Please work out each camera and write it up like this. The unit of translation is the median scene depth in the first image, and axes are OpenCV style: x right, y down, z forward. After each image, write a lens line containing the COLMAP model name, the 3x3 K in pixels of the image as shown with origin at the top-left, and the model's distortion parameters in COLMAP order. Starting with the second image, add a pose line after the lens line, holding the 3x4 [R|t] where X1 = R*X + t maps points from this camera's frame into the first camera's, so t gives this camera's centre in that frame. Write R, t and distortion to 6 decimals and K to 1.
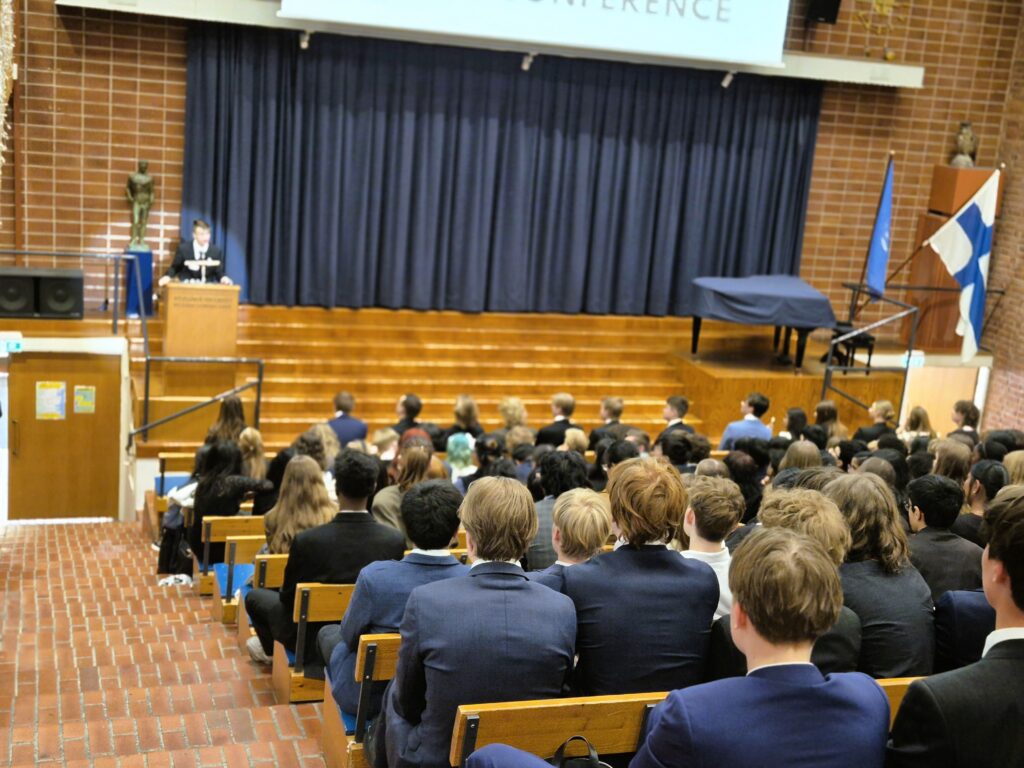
lens RADIAL K [[1317.7, 0, 512.0], [0, 1317.7, 384.0], [0, 0, 1]] dist [0.063123, -0.000629]
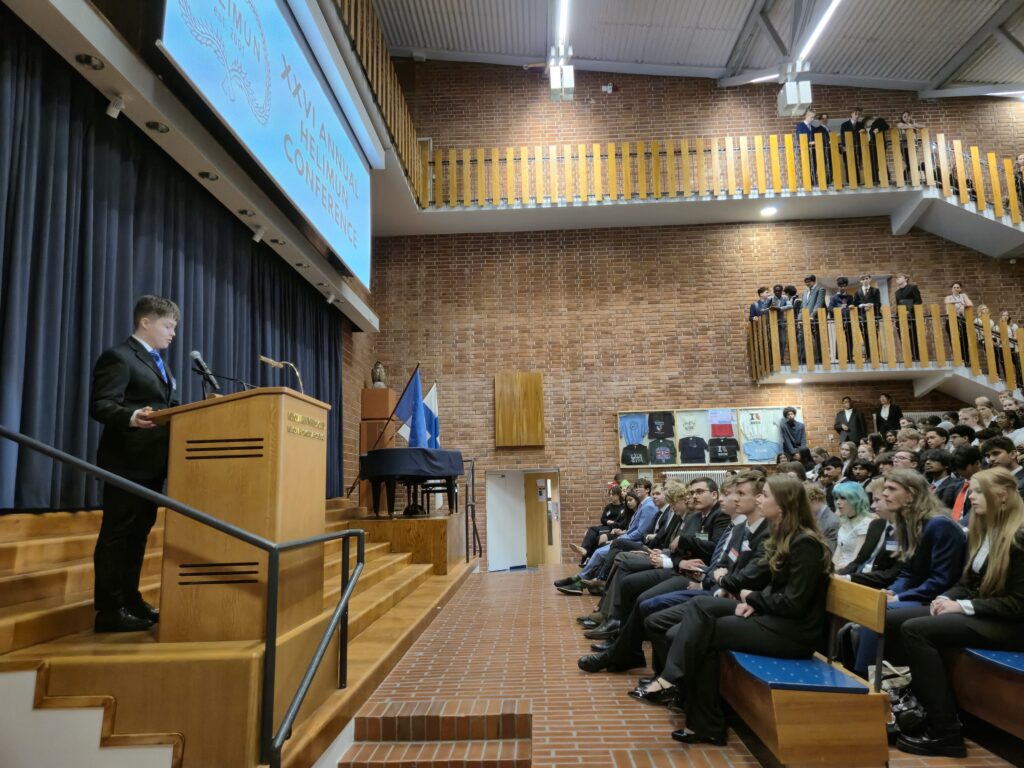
lens RADIAL K [[677.5, 0, 512.0], [0, 677.5, 384.0], [0, 0, 1]] dist [0.066017, -0.059169]
pose [[0.333891, 0.050686, 0.941248, -0.401647], [0.272823, 0.950617, -0.147969, -0.013958], [-0.902266, 0.306200, 0.303574, 0.723245]]
